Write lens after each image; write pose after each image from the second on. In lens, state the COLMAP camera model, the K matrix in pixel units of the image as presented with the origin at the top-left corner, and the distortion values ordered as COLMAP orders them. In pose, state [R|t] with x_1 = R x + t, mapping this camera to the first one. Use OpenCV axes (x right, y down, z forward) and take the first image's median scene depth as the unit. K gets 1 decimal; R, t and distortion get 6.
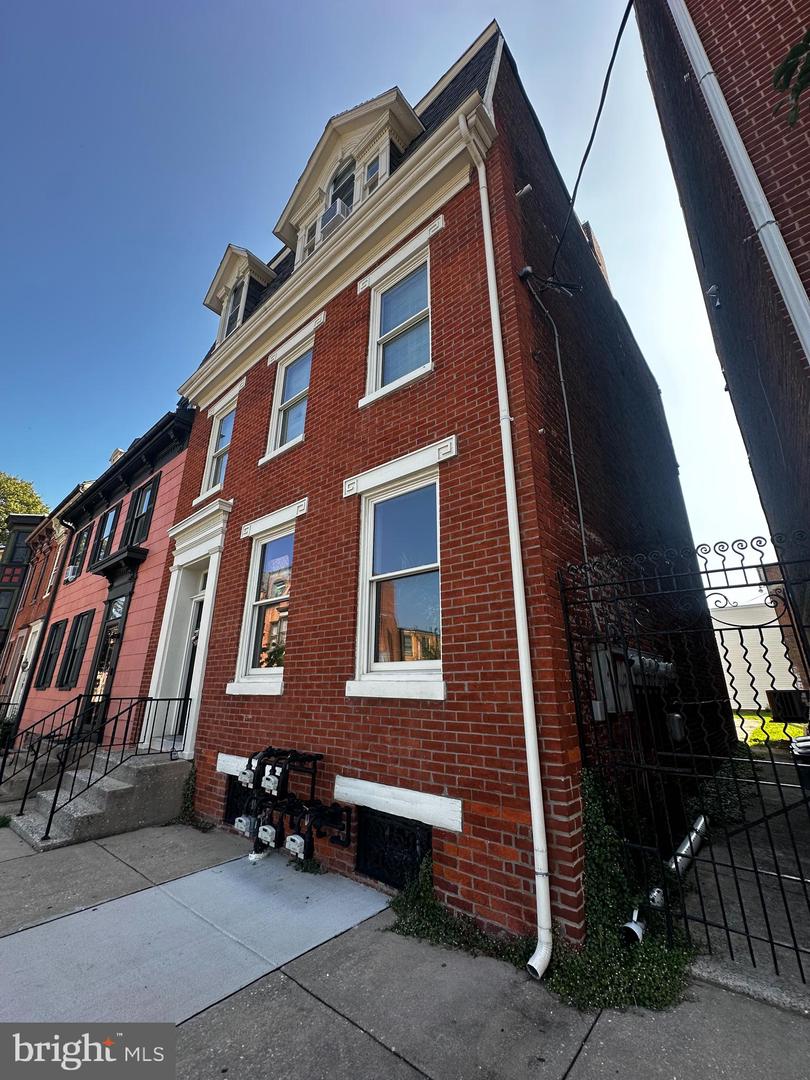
lens RADIAL K [[433.2, 0, 407.4], [0, 433.2, 537.3], [0, 0, 1]] dist [-0.004518, 0.000938]
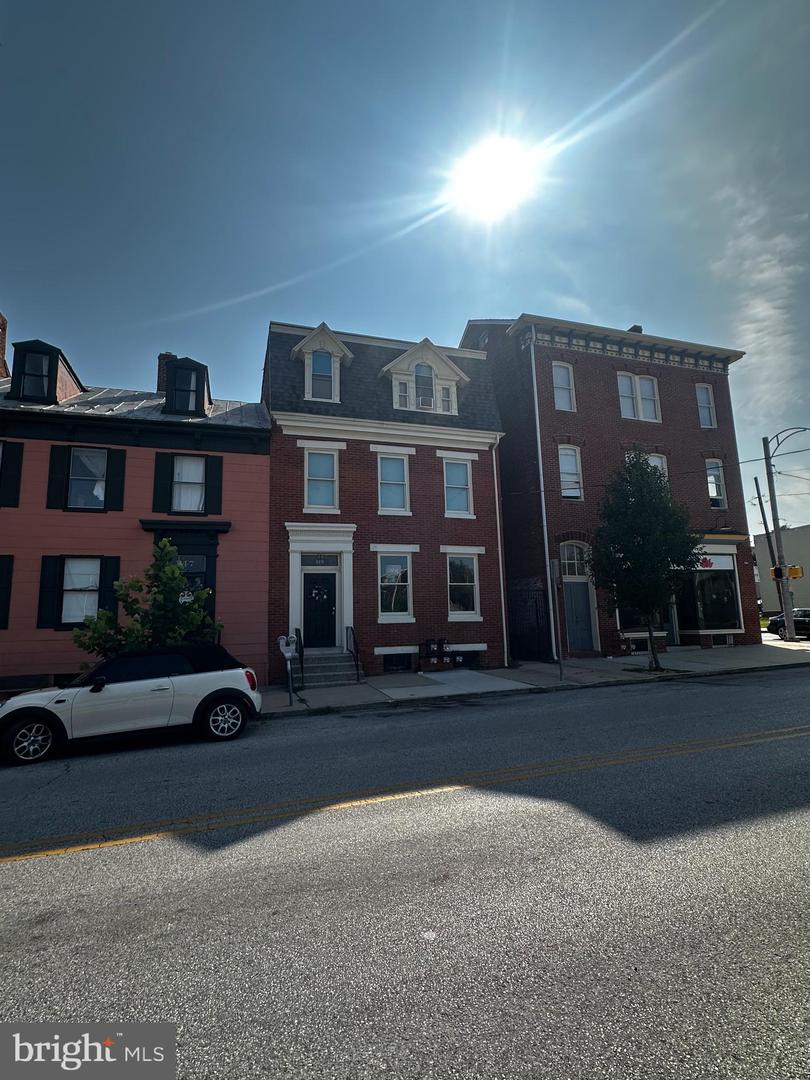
lens RADIAL K [[519.0, 0, 406.2], [0, 519.0, 546.2], [0, 0, 1]] dist [-0.002270, -0.000088]
pose [[0.514815, 0.112290, 0.849916, -3.868869], [-0.258696, 0.965519, 0.029135, -0.214719], [-0.817339, -0.234868, 0.526113, -0.669053]]
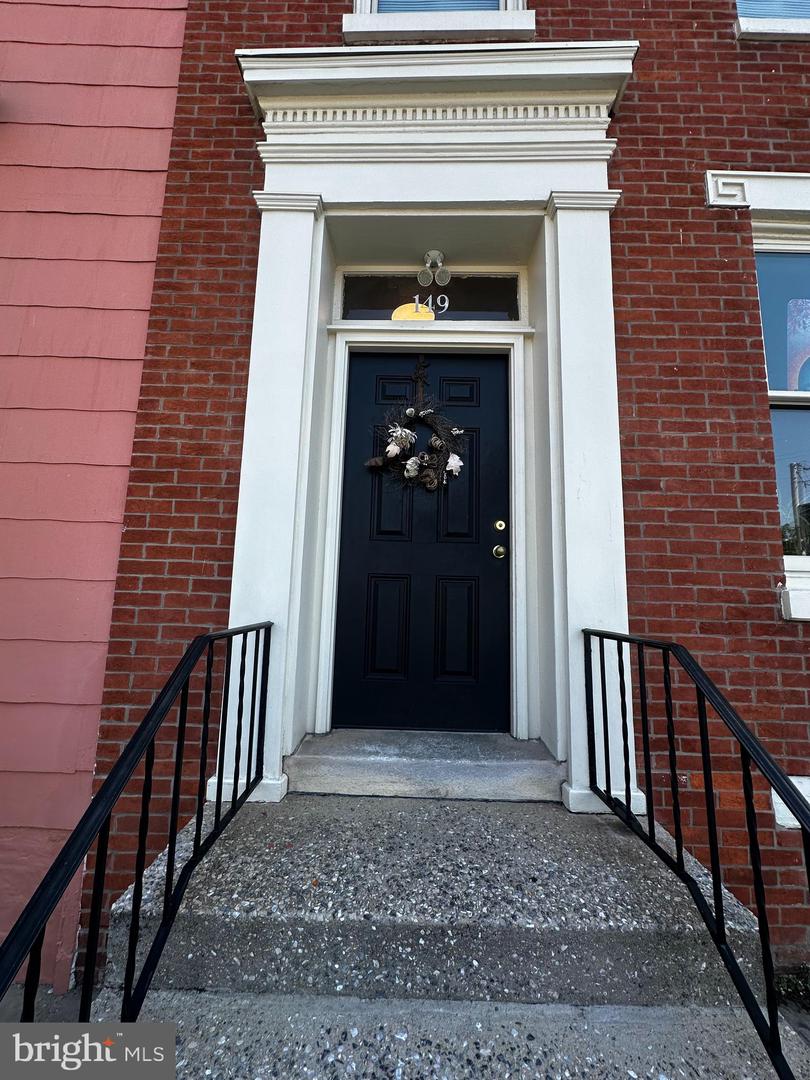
lens RADIAL K [[433.2, 0, 404.4], [0, 433.2, 537.9], [0, 0, 1]] dist [-0.004518, 0.000938]
pose [[0.756113, 0.110073, 0.645118, -1.270814], [-0.238763, 0.964206, 0.115326, 0.472886], [-0.609332, -0.241229, 0.755330, 1.337173]]
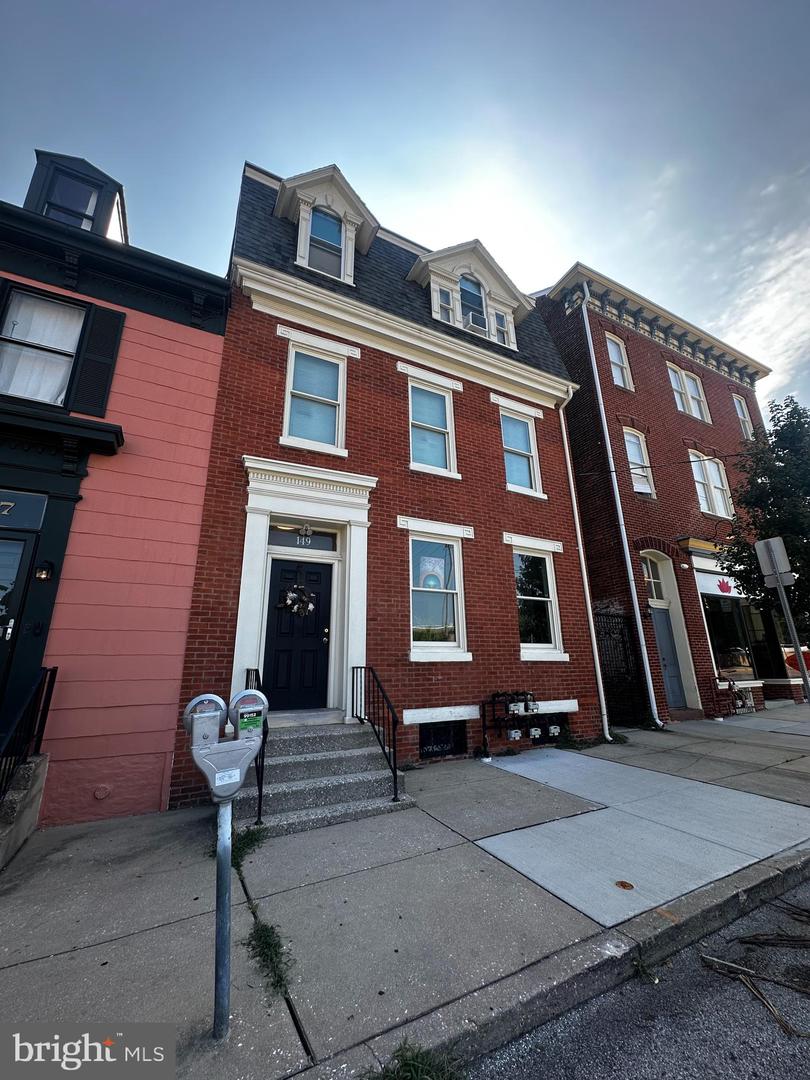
lens RADIAL K [[433.2, 0, 407.2], [0, 433.2, 539.7], [0, 0, 1]] dist [-0.004518, 0.000938]
pose [[0.372878, 0.259002, 0.891000, -2.245176], [-0.291409, 0.944355, -0.152559, 0.325908], [-0.880933, -0.202759, 0.427604, 0.799939]]
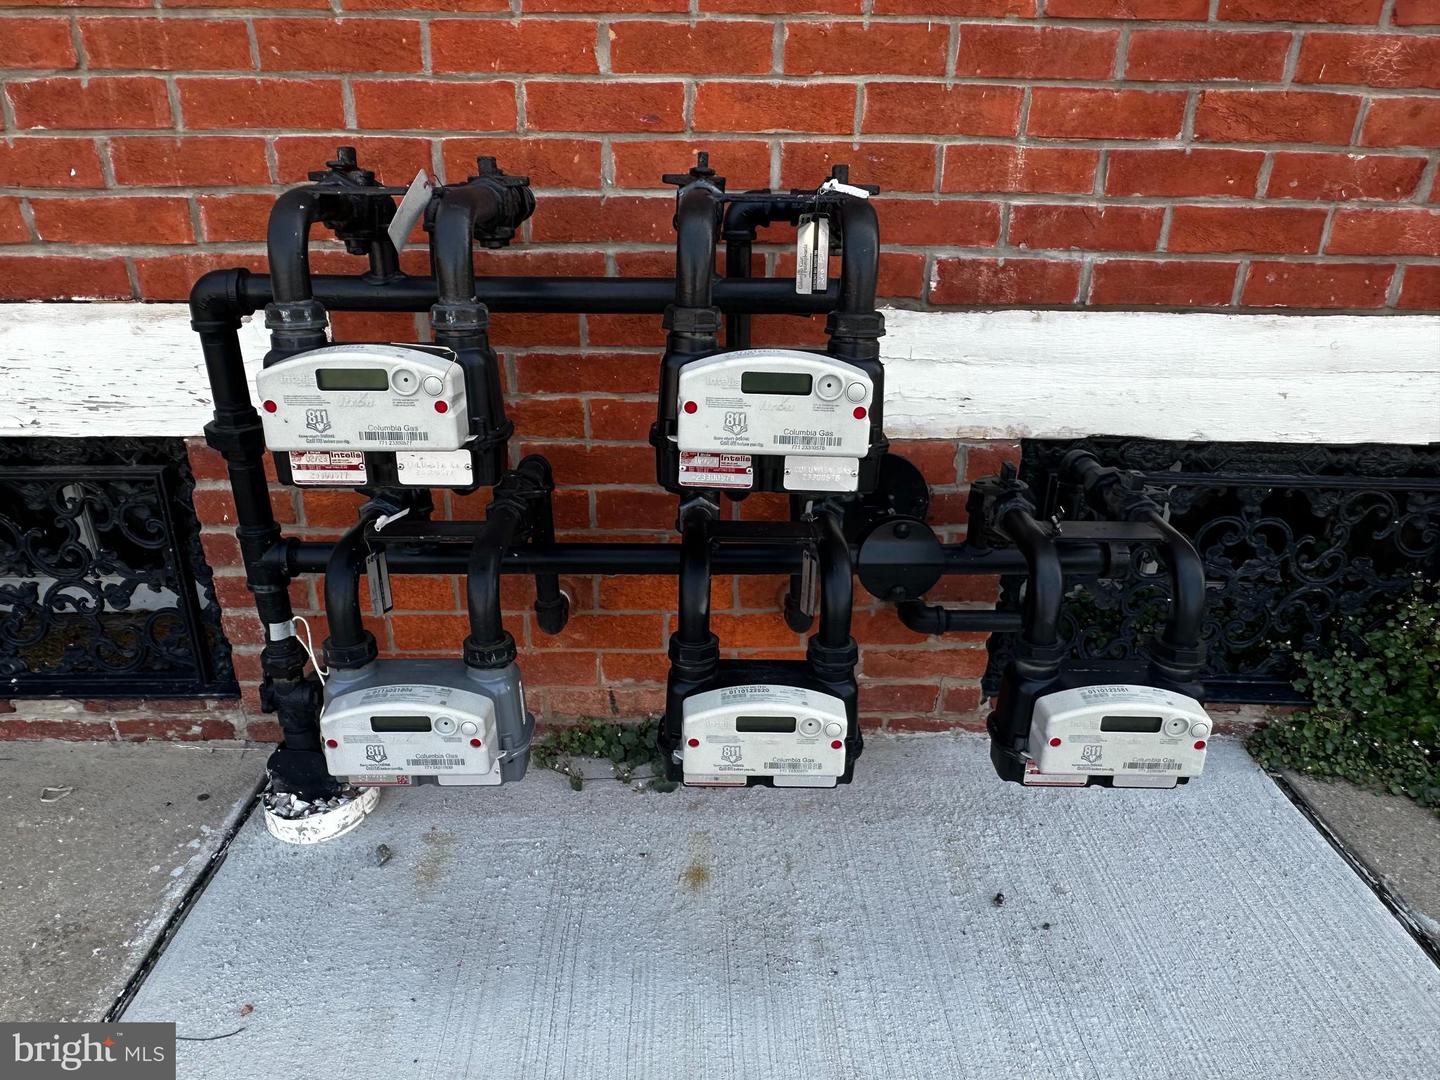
lens RADIAL K [[937.2, 0, 713.0], [0, 937.2, 553.5], [0, 0, 1]] dist [0.000826, 0.000513]
pose [[0.749953, -0.250287, 0.612312, -0.467160], [-0.222549, 0.776229, 0.589864, 0.442636], [-0.622930, -0.578640, 0.526435, 0.830364]]
